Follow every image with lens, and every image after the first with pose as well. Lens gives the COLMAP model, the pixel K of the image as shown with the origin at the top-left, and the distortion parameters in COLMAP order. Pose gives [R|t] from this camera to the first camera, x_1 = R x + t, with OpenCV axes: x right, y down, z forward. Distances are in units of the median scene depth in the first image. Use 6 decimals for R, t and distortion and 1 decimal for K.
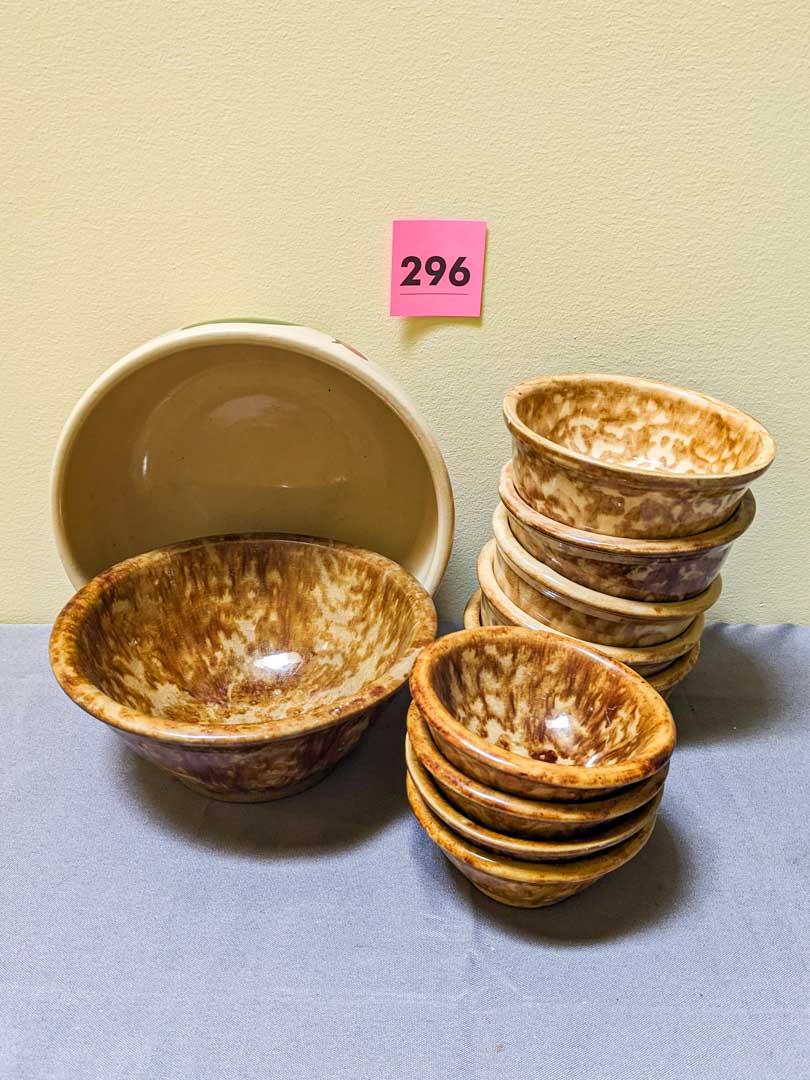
lens RADIAL K [[865.4, 0, 376.6], [0, 865.4, 564.6], [0, 0, 1]] dist [0.024280, -0.004311]
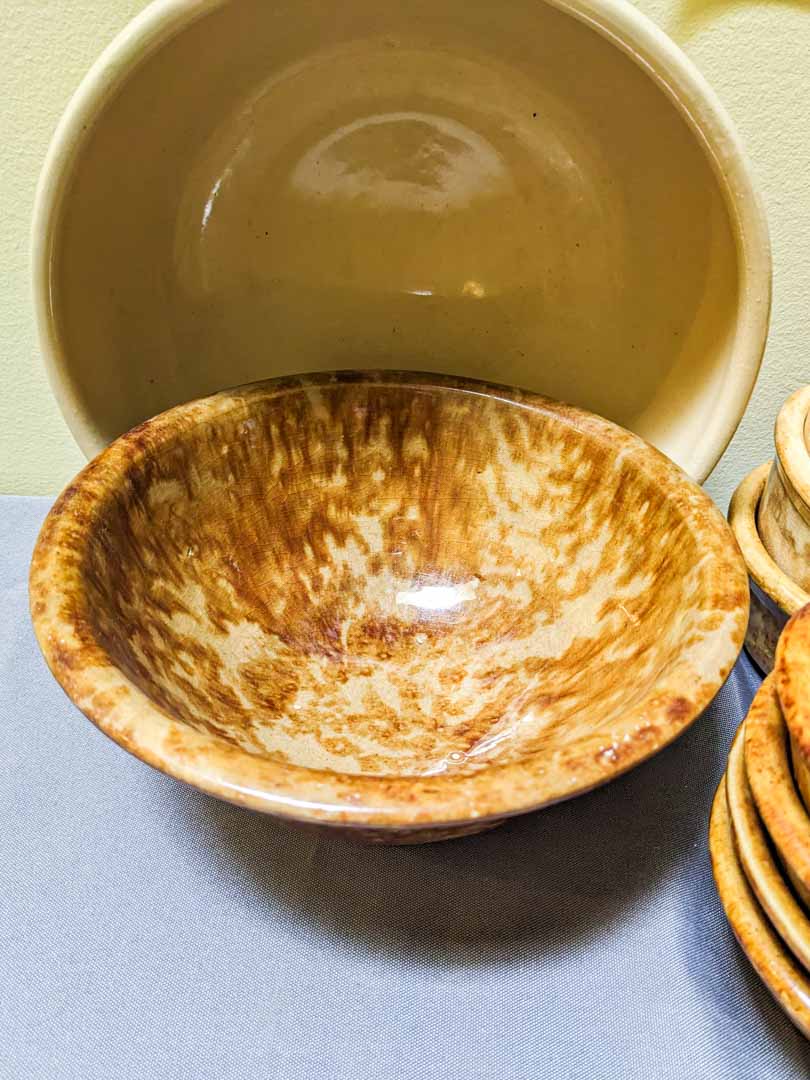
lens RADIAL K [[846.5, 0, 422.4], [0, 846.5, 586.7], [0, 0, 1]] dist [0.008122, -0.001129]
pose [[0.998945, 0.044308, 0.012052, -0.123284], [-0.045846, 0.977126, 0.207659, -0.014371], [-0.002576, -0.207992, 0.978127, 0.420618]]
